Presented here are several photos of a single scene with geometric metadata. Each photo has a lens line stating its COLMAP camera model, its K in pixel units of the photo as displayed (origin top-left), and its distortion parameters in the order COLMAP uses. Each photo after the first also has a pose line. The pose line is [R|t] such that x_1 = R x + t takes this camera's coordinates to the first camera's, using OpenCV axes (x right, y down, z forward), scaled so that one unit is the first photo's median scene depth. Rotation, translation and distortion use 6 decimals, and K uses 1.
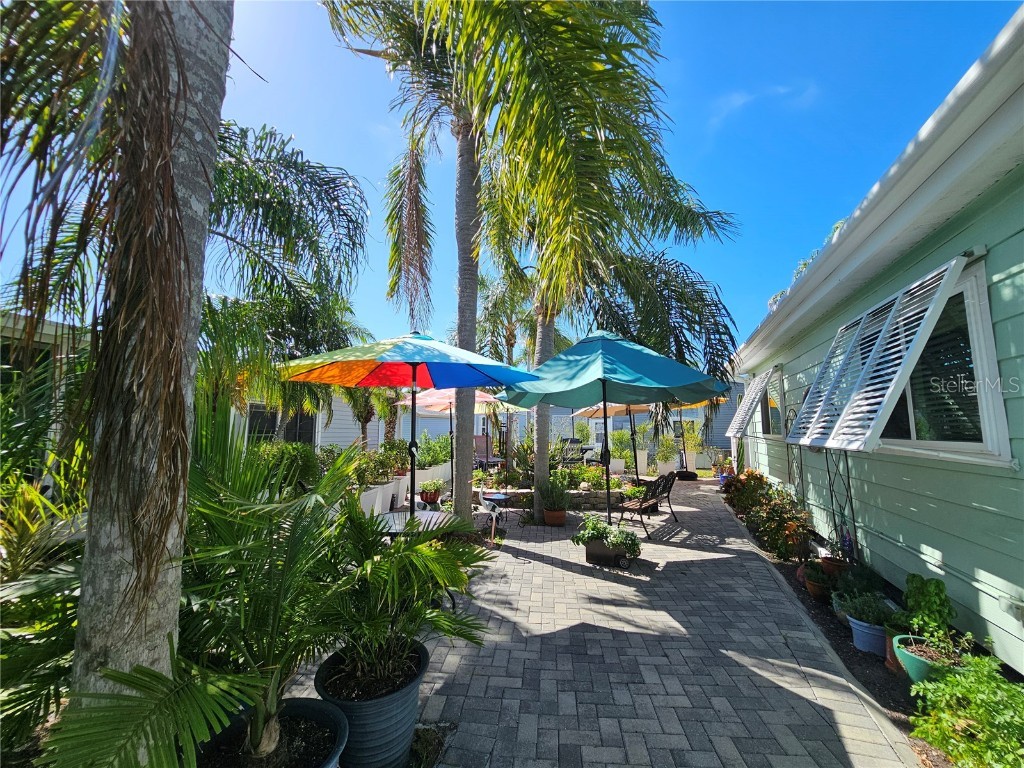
lens RADIAL K [[419.5, 0, 511.1], [0, 419.5, 380.0], [0, 0, 1]] dist [-0.000426, 0.000251]
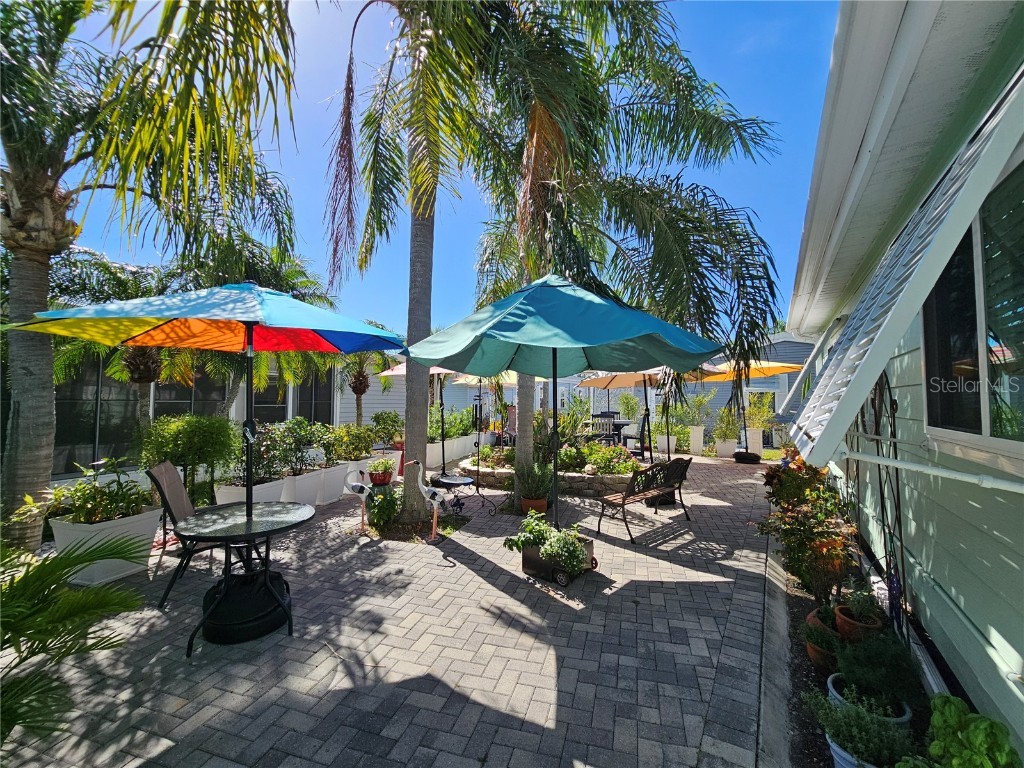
lens RADIAL K [[419.5, 0, 508.2], [0, 419.5, 373.9], [0, 0, 1]] dist [-0.000426, 0.000251]
pose [[0.979458, -0.006043, -0.201559, 0.320365], [0.017367, 0.998365, 0.054460, 0.017347], [0.200900, -0.056841, 0.977961, 0.243881]]
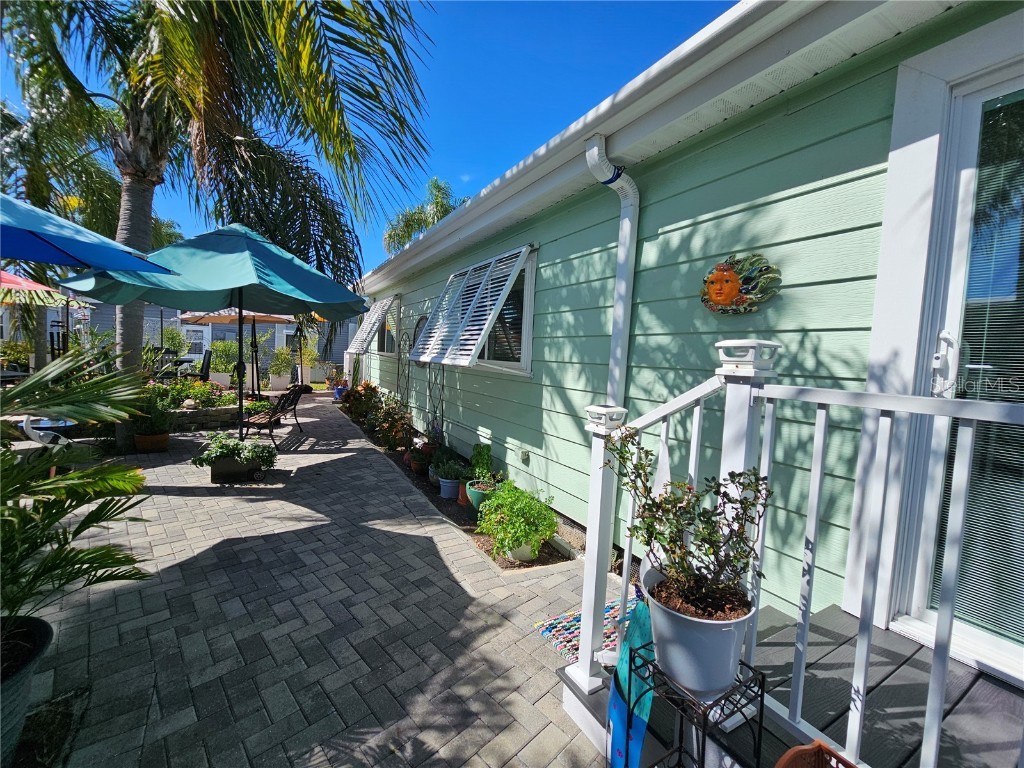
lens RADIAL K [[419.5, 0, 501.3], [0, 419.5, 380.6], [0, 0, 1]] dist [-0.000426, 0.000251]
pose [[0.642756, -0.012440, 0.765970, -0.112526], [-0.141916, 0.980628, 0.135014, 0.002282], [-0.752811, -0.195484, 0.628539, -0.006565]]
